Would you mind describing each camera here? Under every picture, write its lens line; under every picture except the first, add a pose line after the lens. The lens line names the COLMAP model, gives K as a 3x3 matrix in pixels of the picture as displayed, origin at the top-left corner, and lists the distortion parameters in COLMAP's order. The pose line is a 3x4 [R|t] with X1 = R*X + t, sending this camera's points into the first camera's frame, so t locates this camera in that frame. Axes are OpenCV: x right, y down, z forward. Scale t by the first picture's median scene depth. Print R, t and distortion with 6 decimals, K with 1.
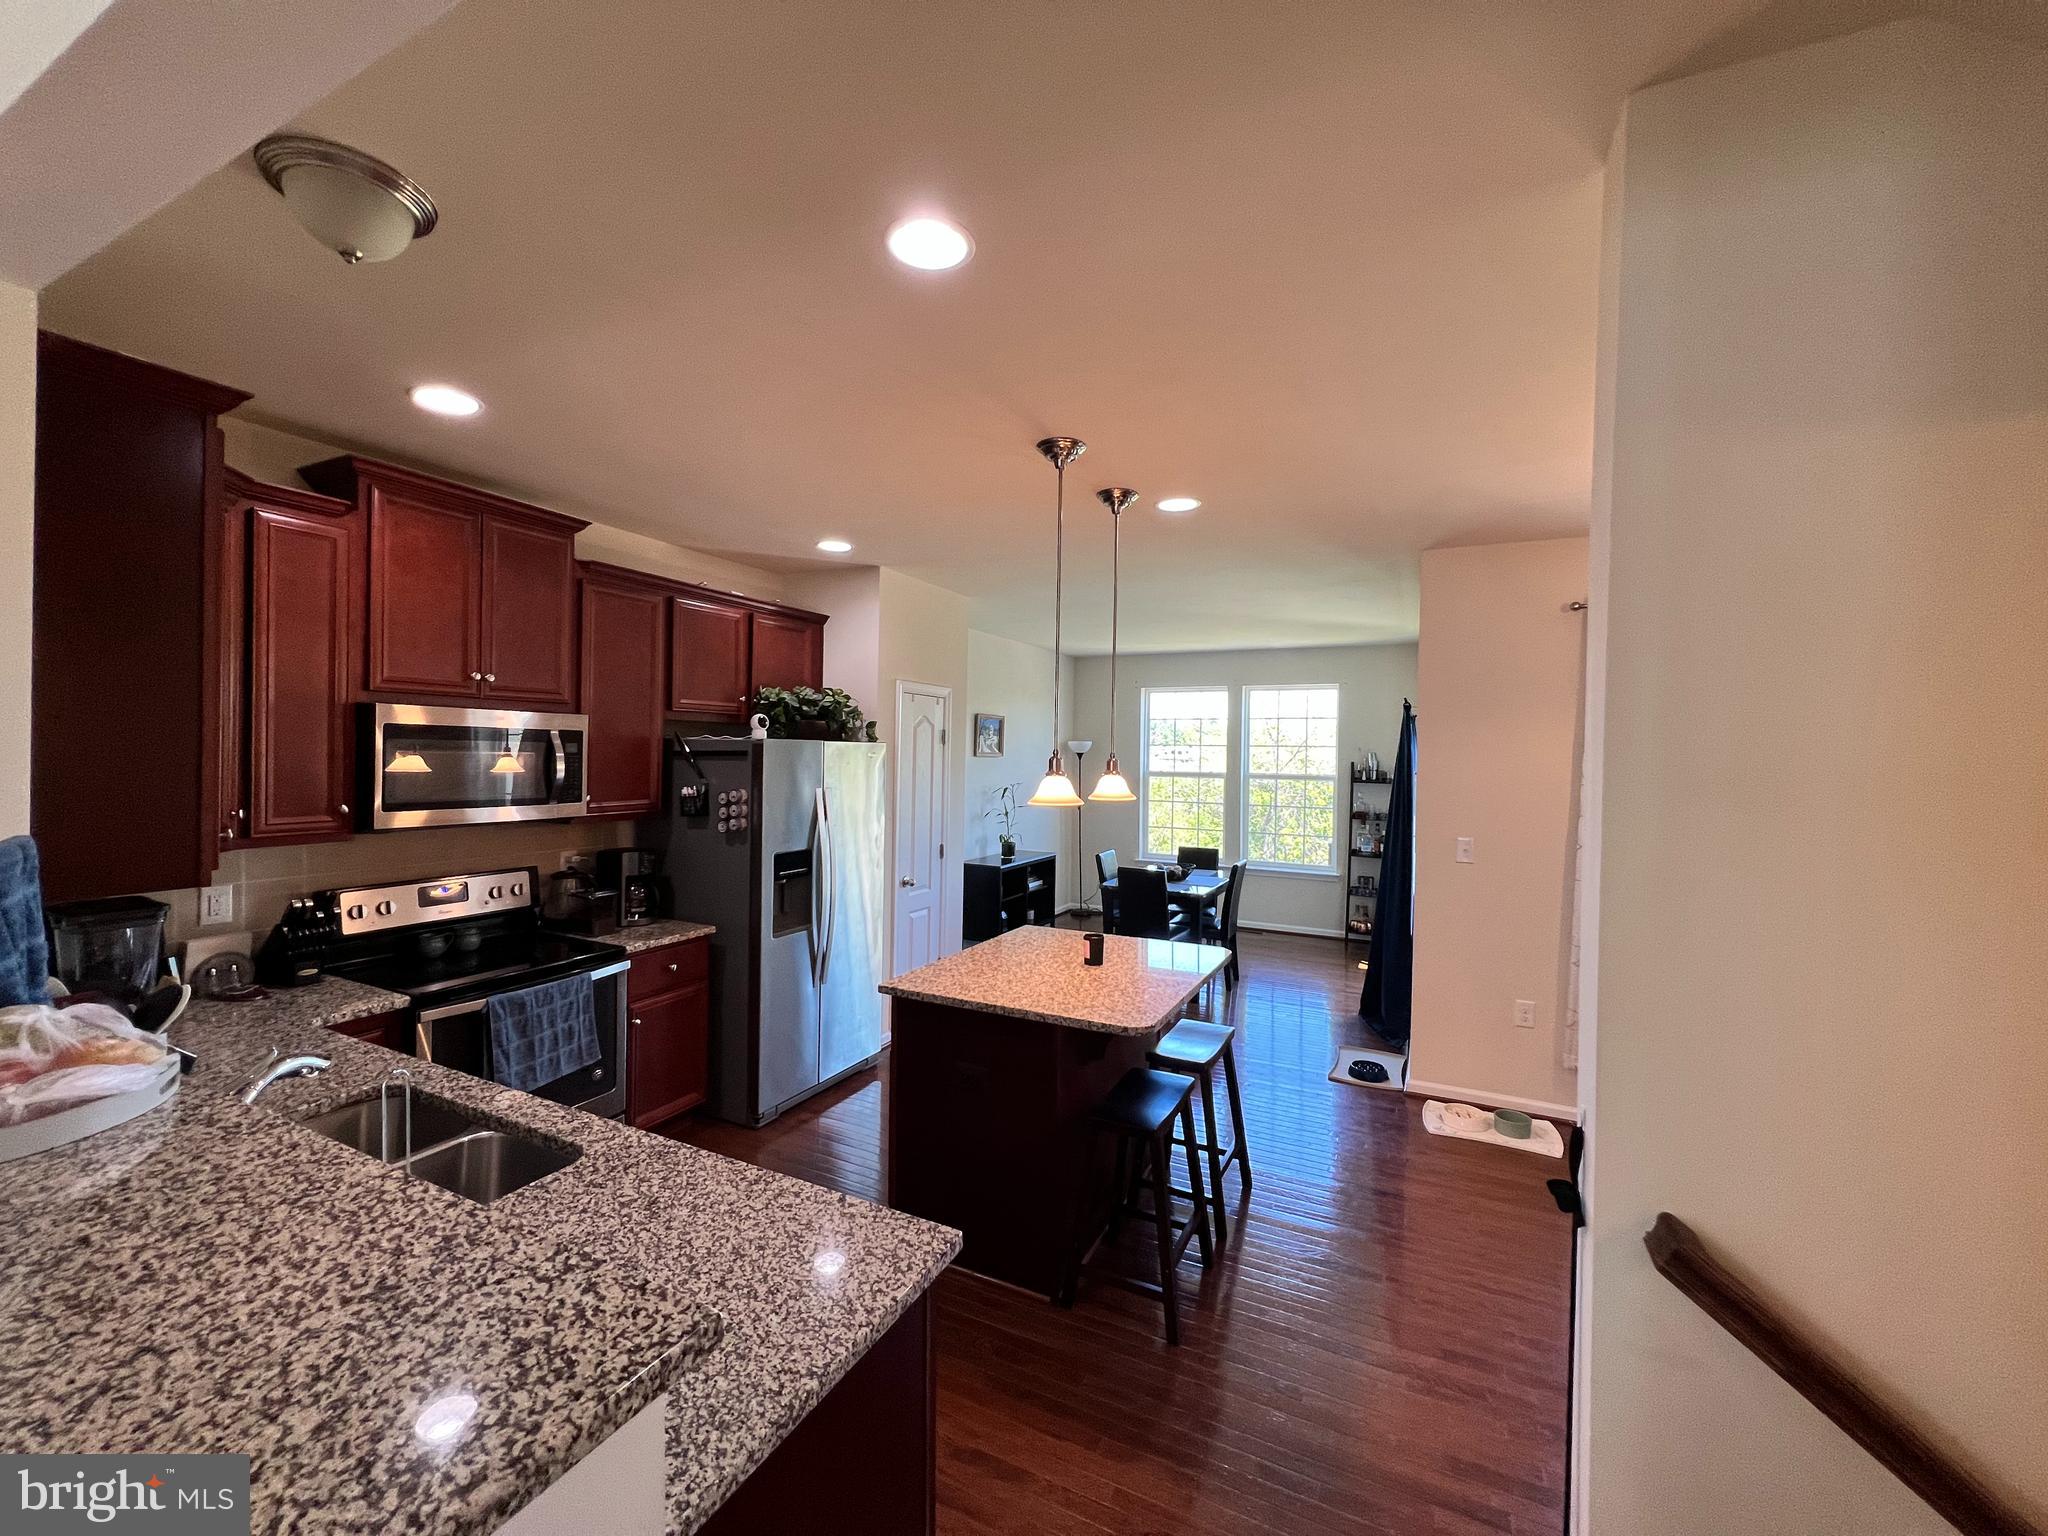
lens RADIAL K [[828.7, 0, 1019.3], [0, 828.7, 762.4], [0, 0, 1]] dist [-0.000763, -0.000043]
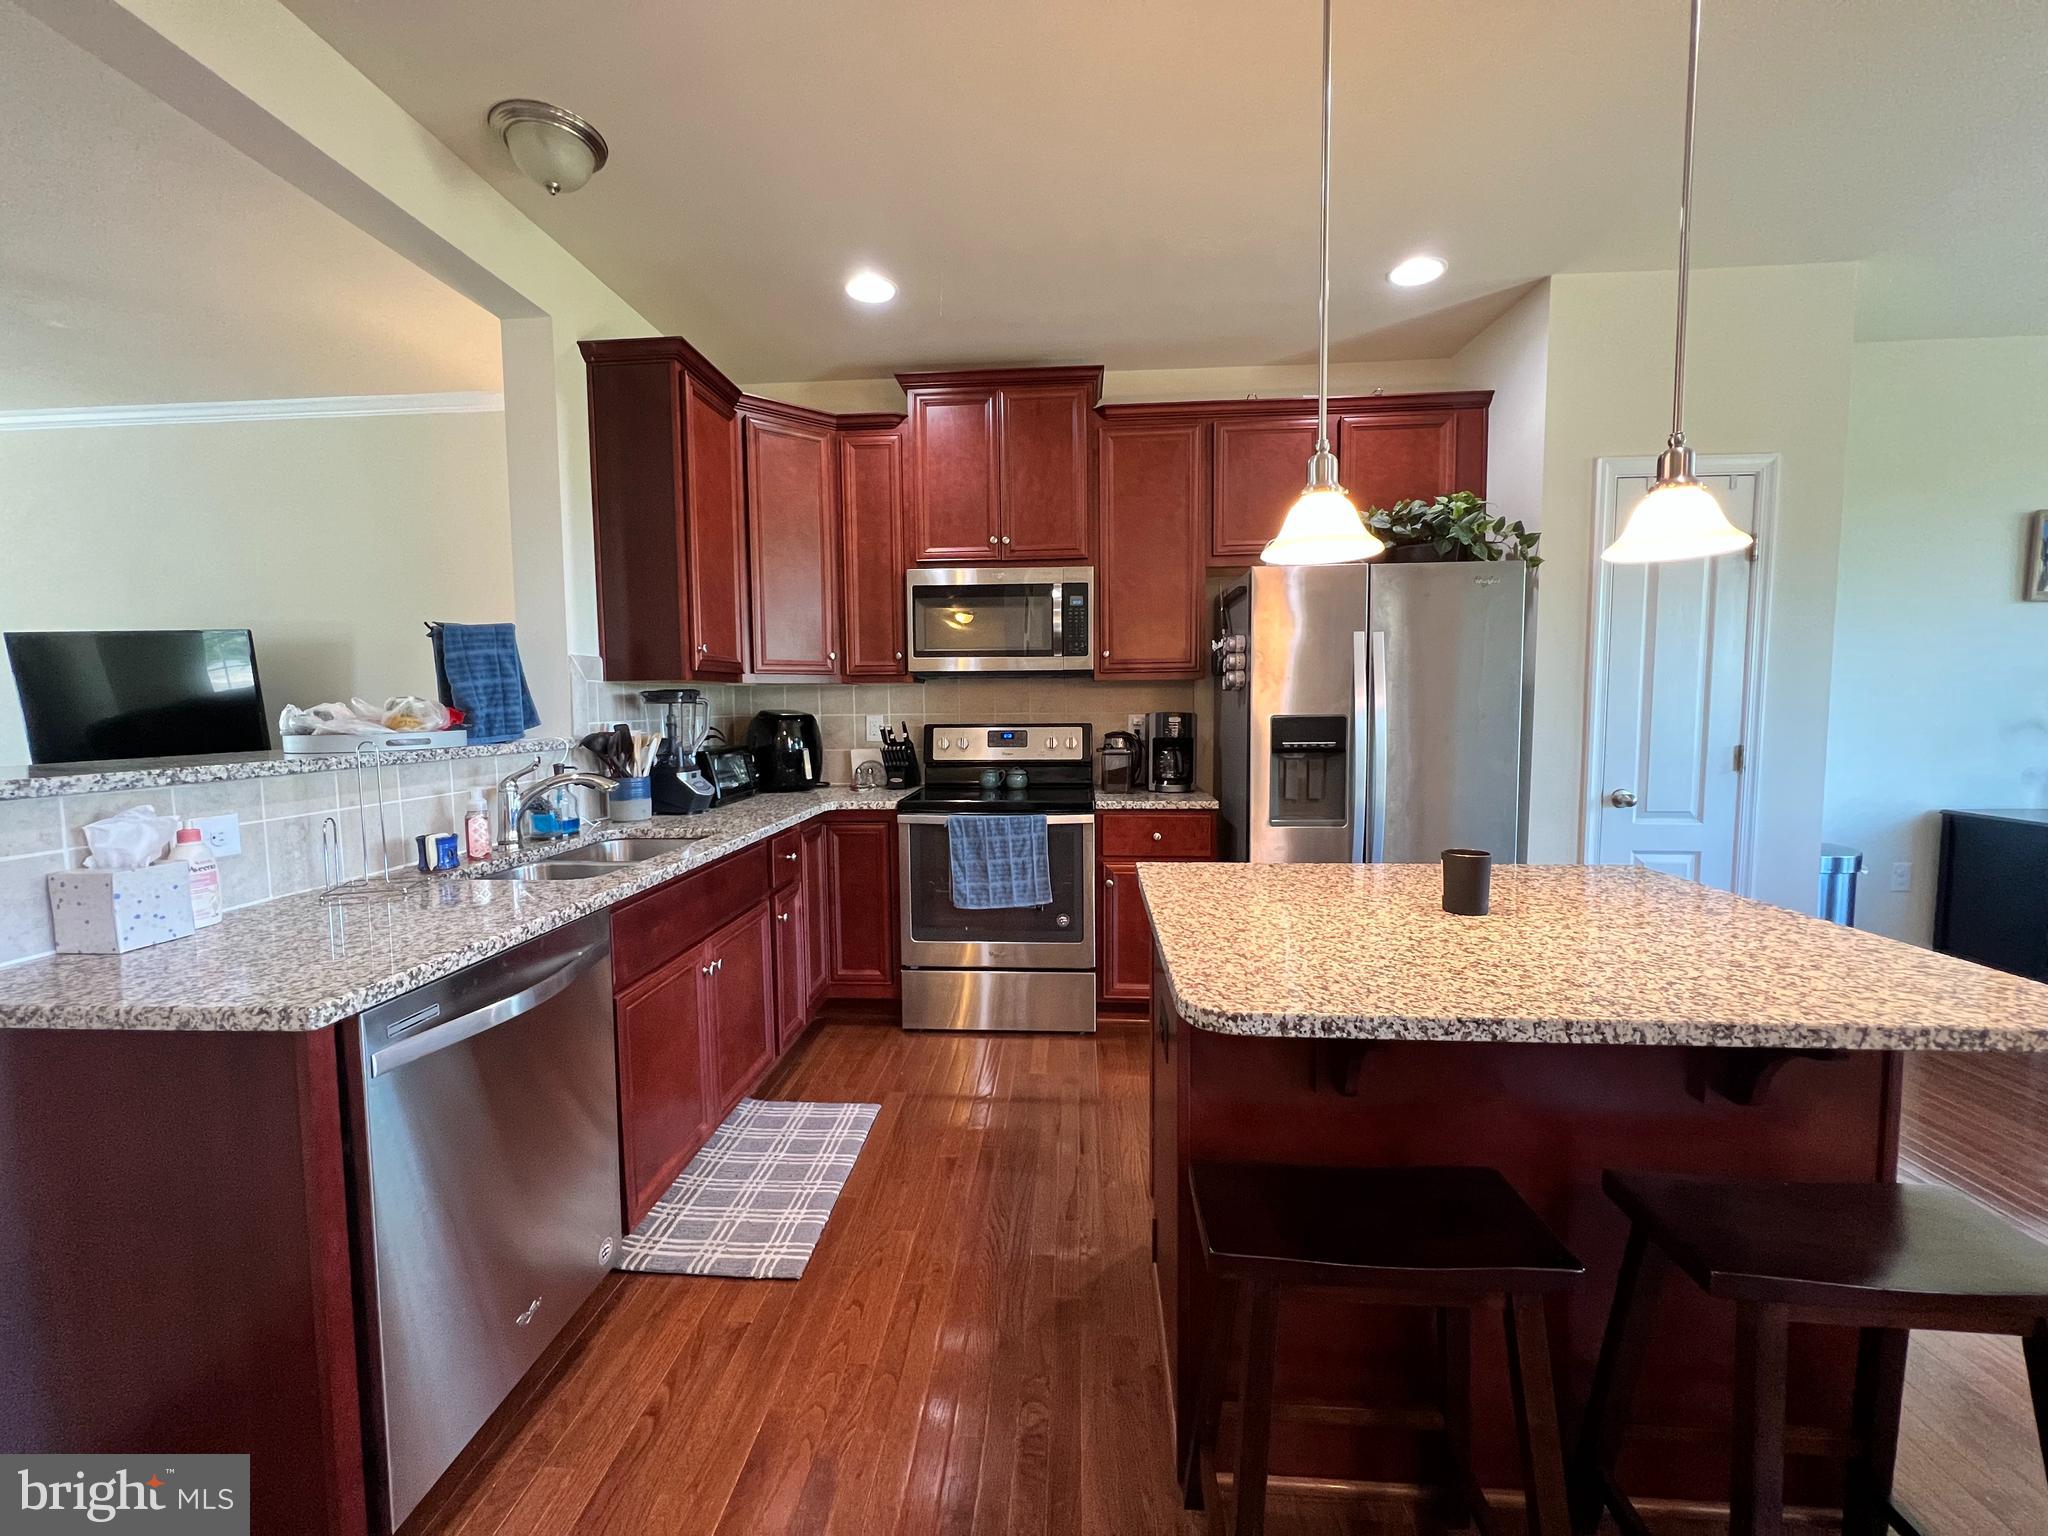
lens RADIAL K [[824.0, 0, 1018.7], [0, 824.0, 764.8], [0, 0, 1]] dist [-0.002646, -0.000219]
pose [[0.374977, 0.053246, -0.925504, 0.373273], [0.003280, 0.998267, 0.058761, 0.124042], [0.927028, -0.025069, 0.374153, 0.558977]]
